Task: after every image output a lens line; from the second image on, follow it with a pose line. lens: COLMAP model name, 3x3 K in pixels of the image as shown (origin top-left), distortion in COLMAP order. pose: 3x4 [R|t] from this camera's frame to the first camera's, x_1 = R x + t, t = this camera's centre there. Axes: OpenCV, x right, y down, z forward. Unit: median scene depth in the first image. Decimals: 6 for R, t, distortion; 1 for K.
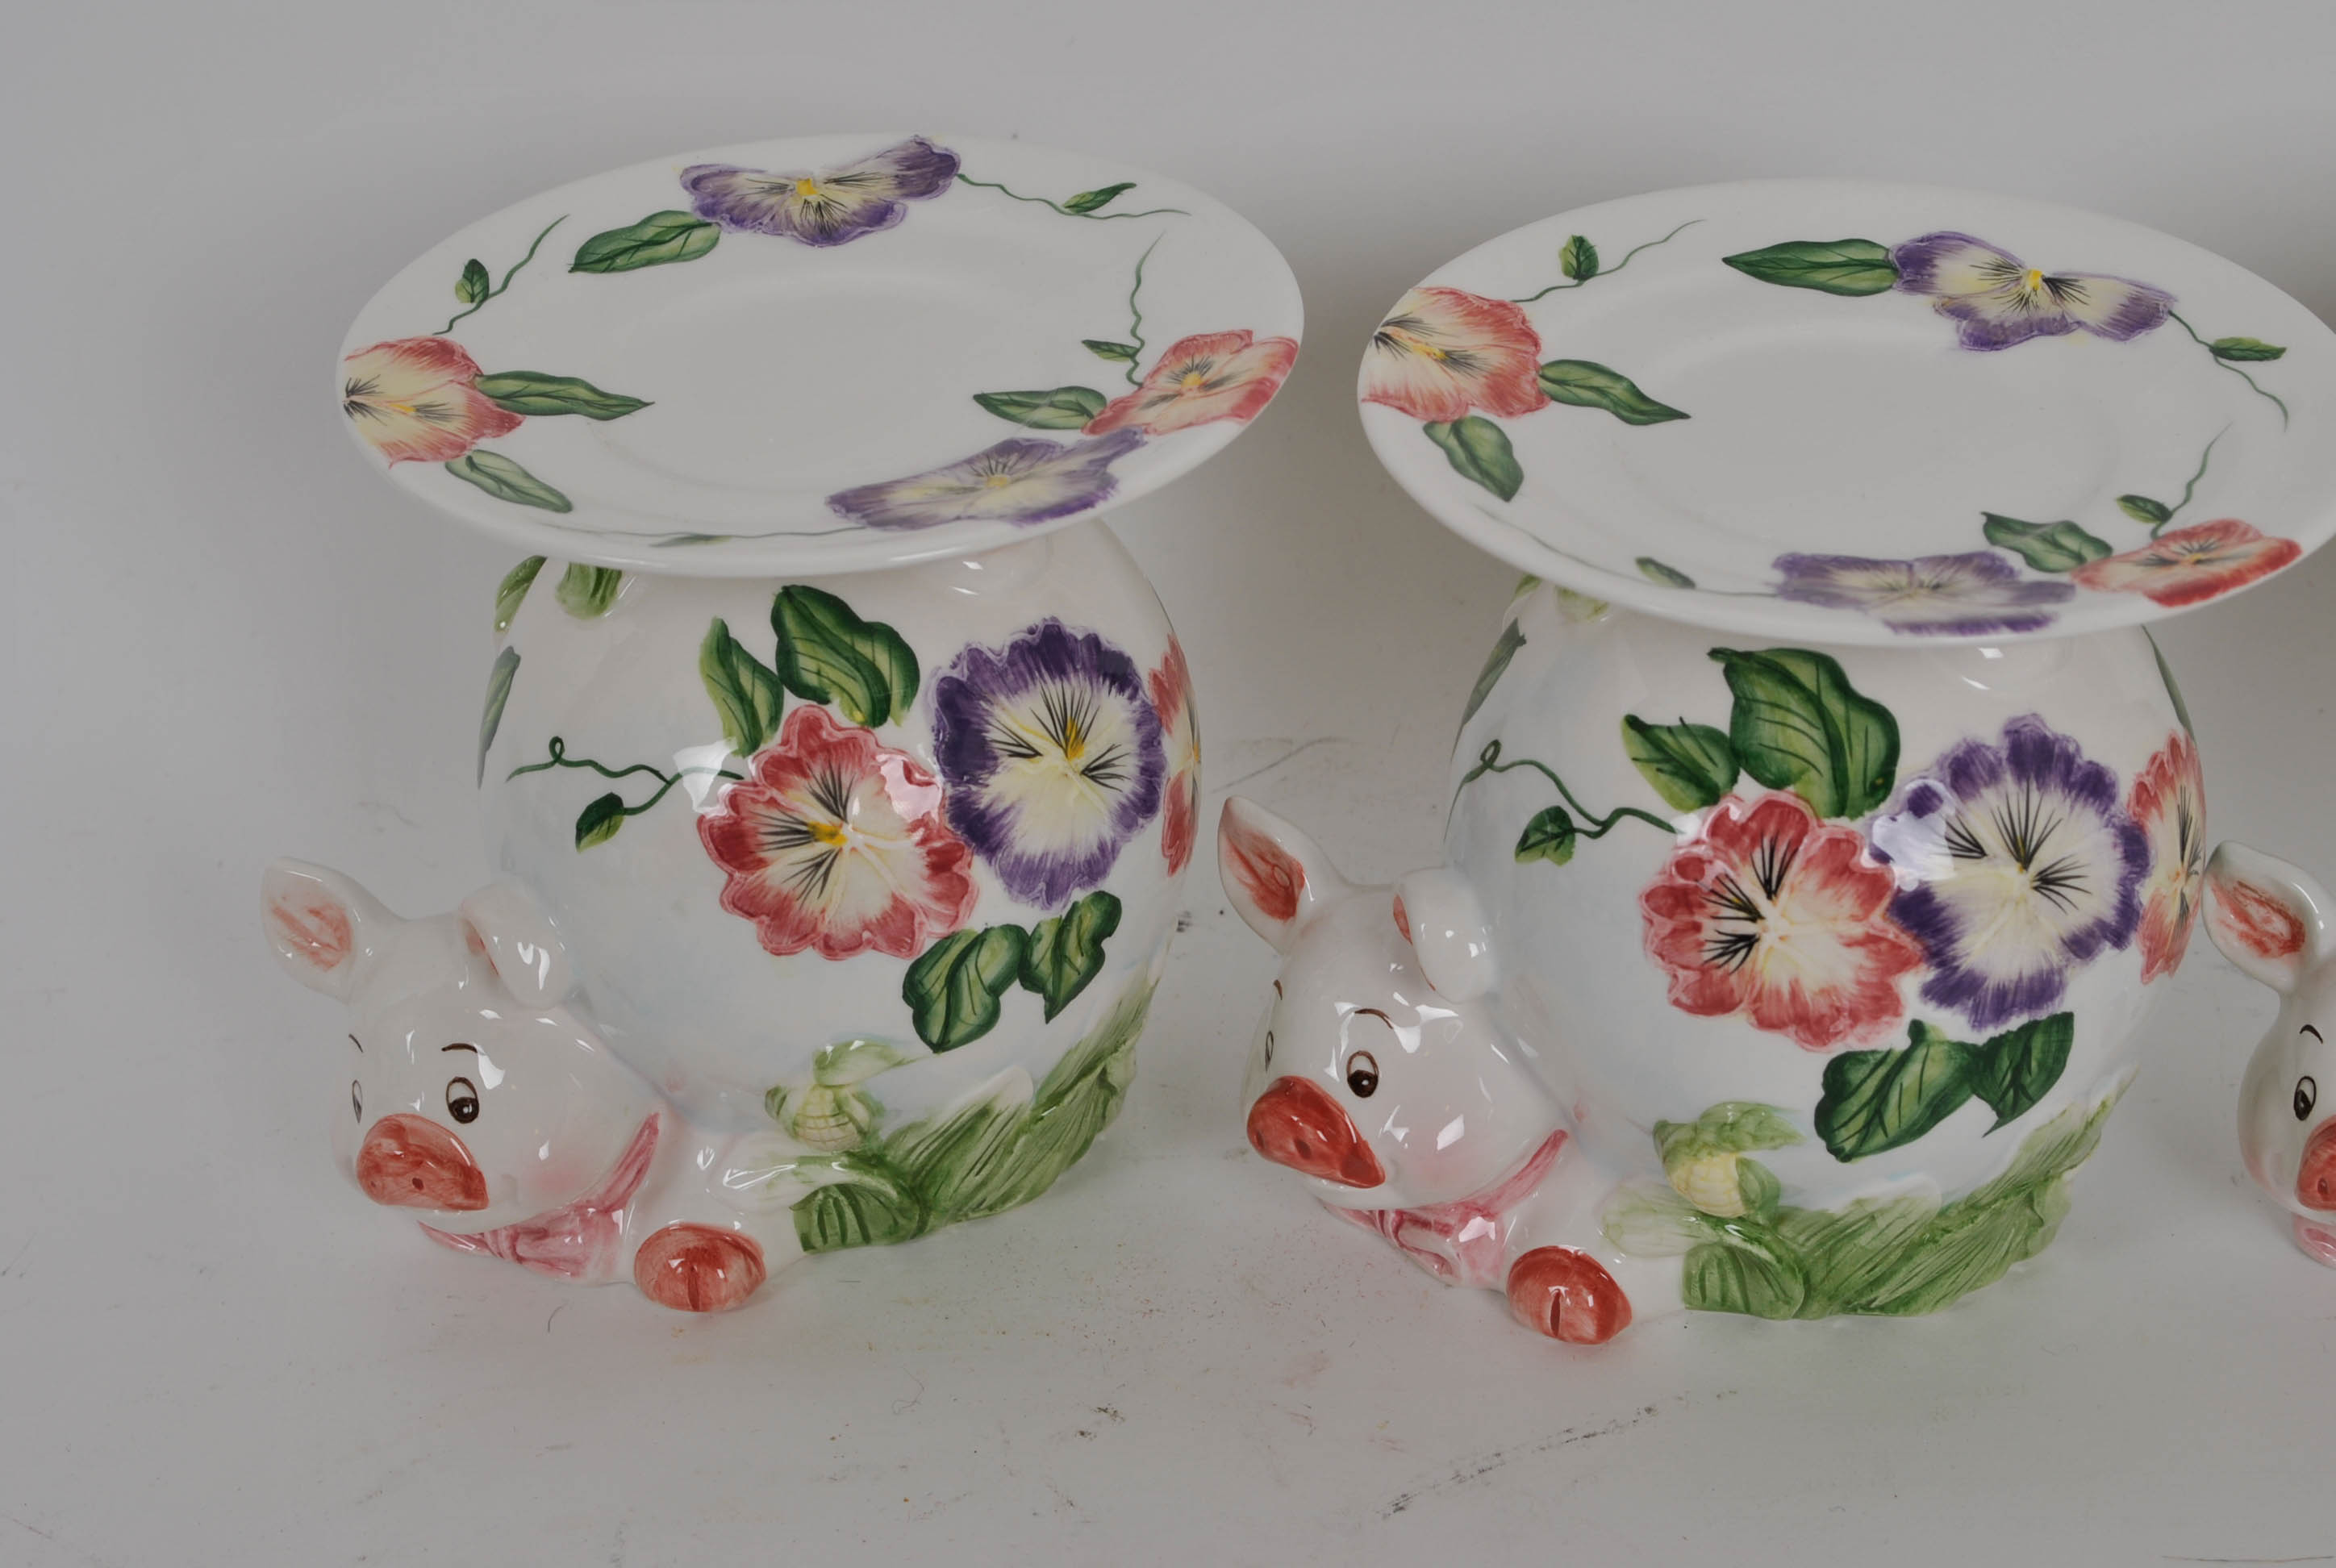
lens RADIAL K [[4603.7, 0, 1207.3], [0, 4603.7, 778.2], [0, 0, 1]] dist [-0.003316, 0.000000]
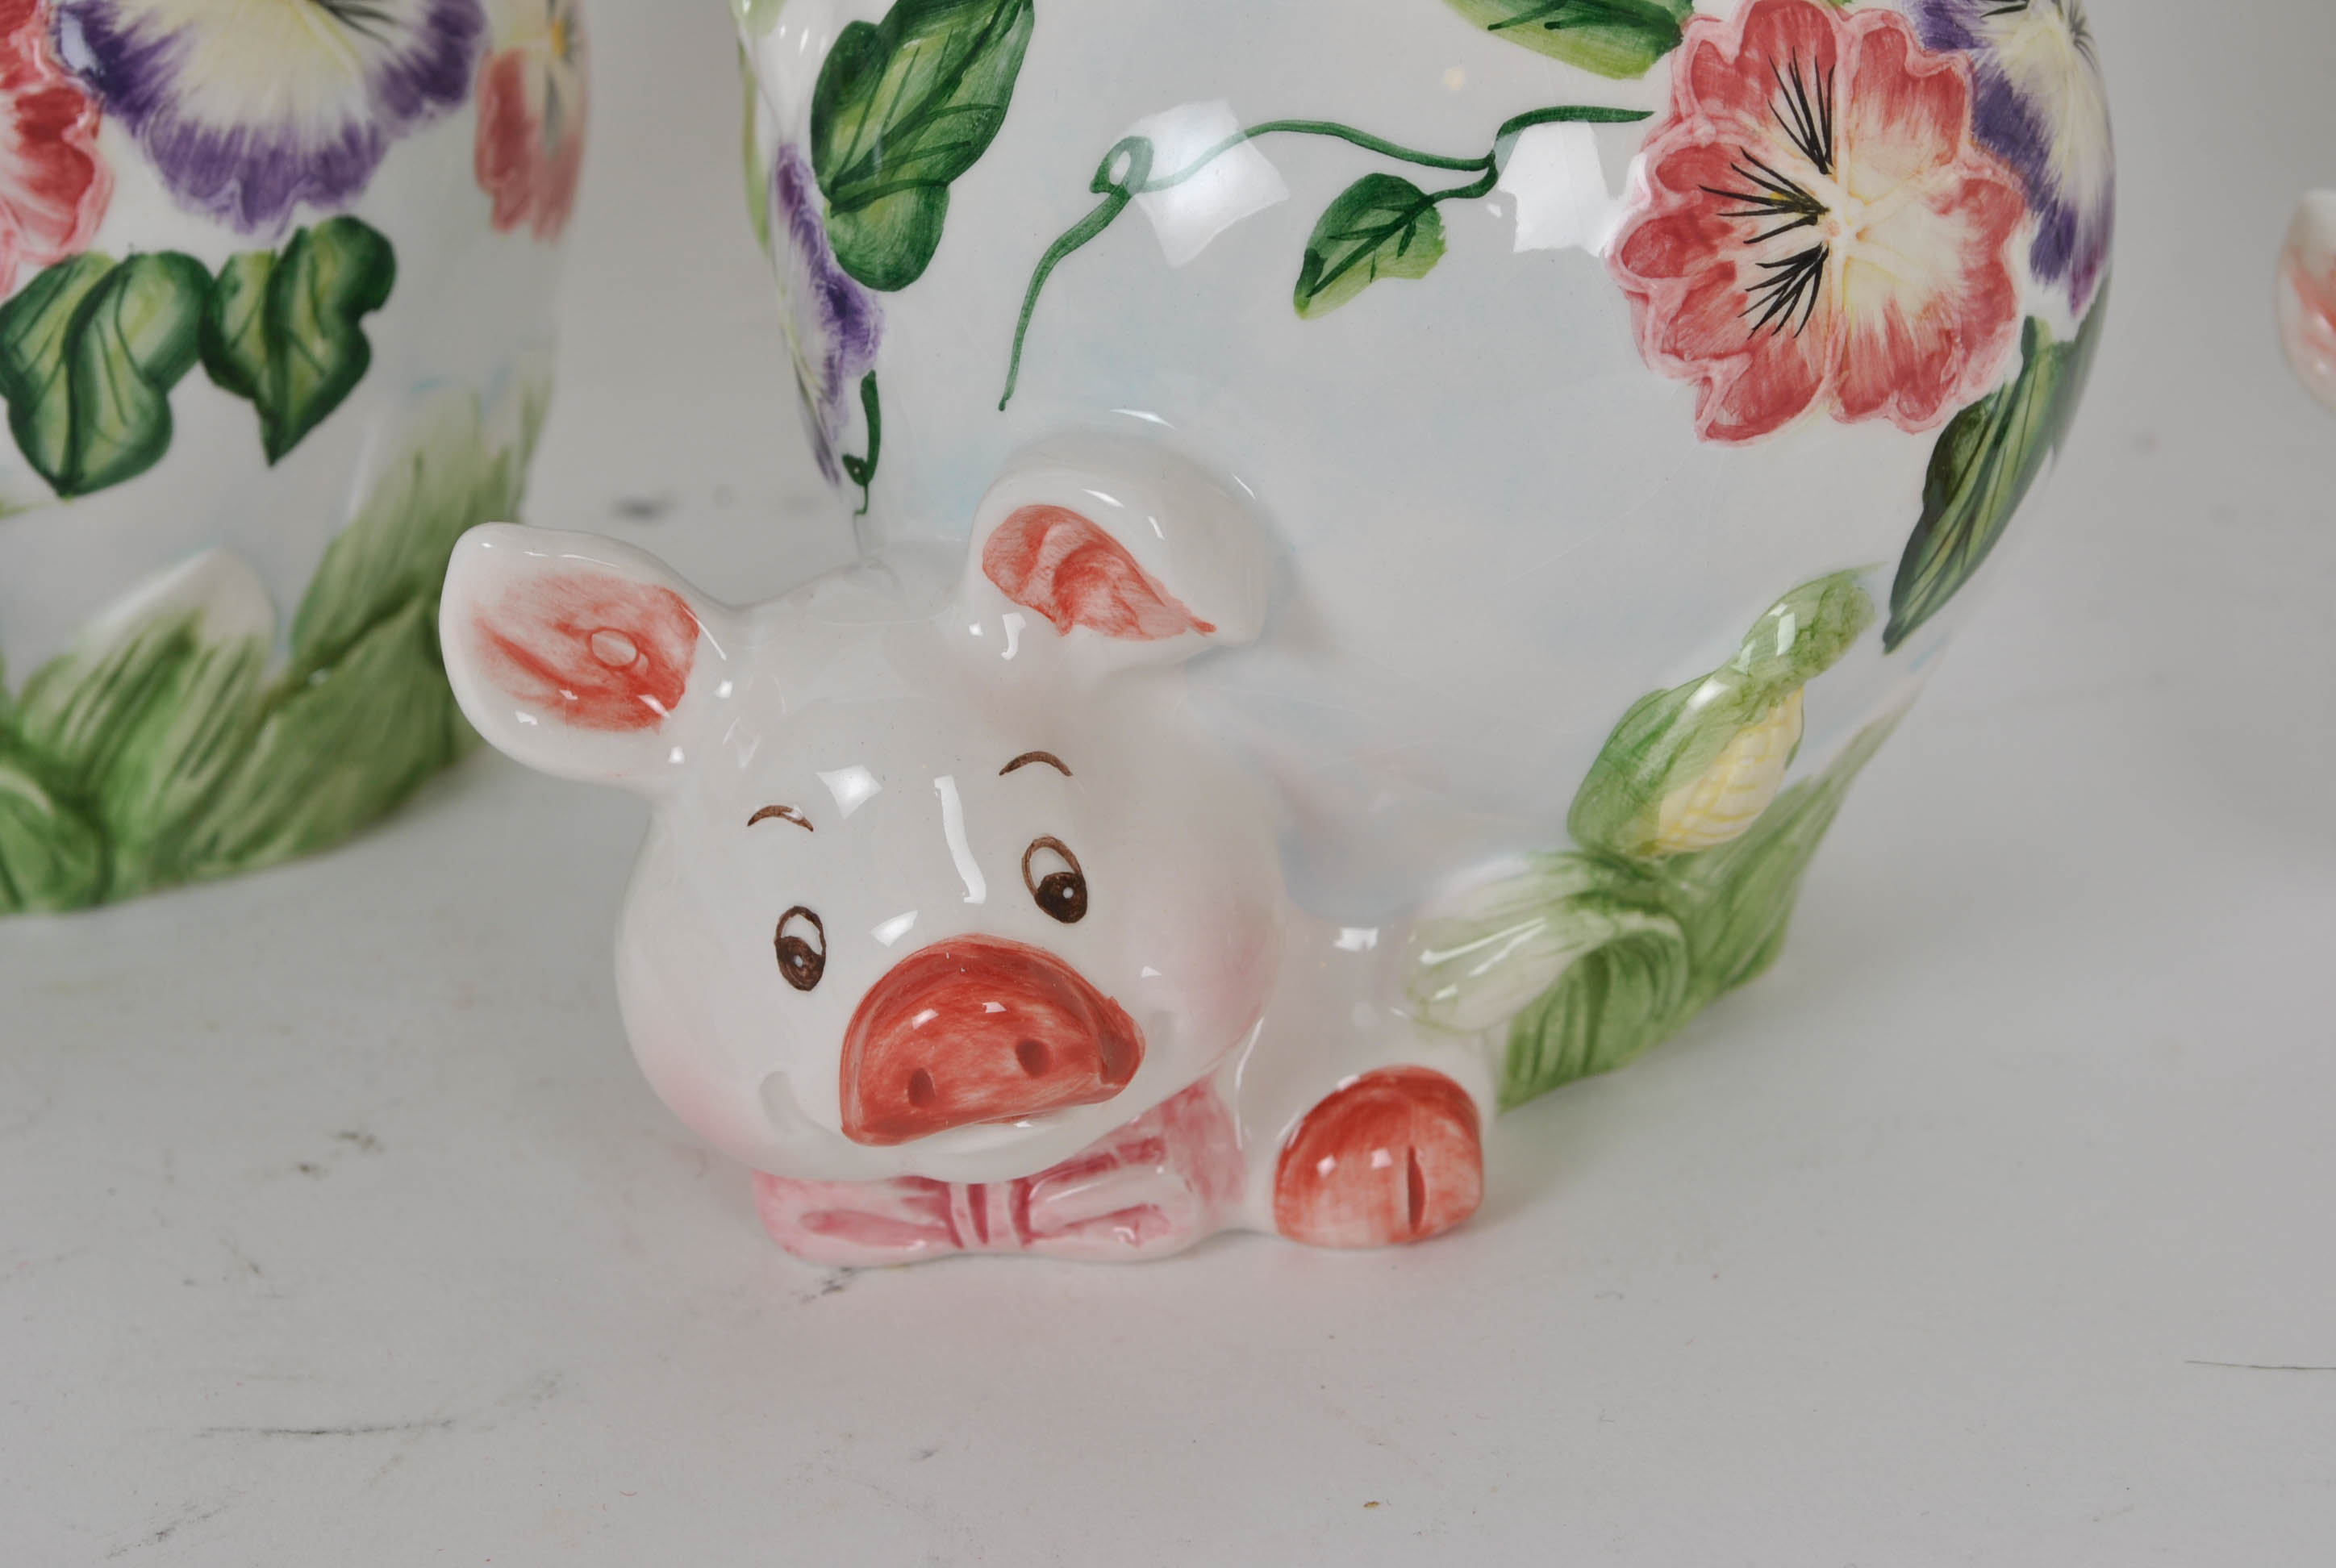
lens RADIAL K [[5388.2, 0, 1174.0], [0, 5388.2, 781.9], [0, 0, 1]] dist [0.036585, 0.000000]
pose [[0.999623, 0.010654, -0.025290, 0.098118], [-0.012625, 0.996788, -0.079088, 0.147652], [0.024367, 0.079378, 0.996547, 0.335155]]
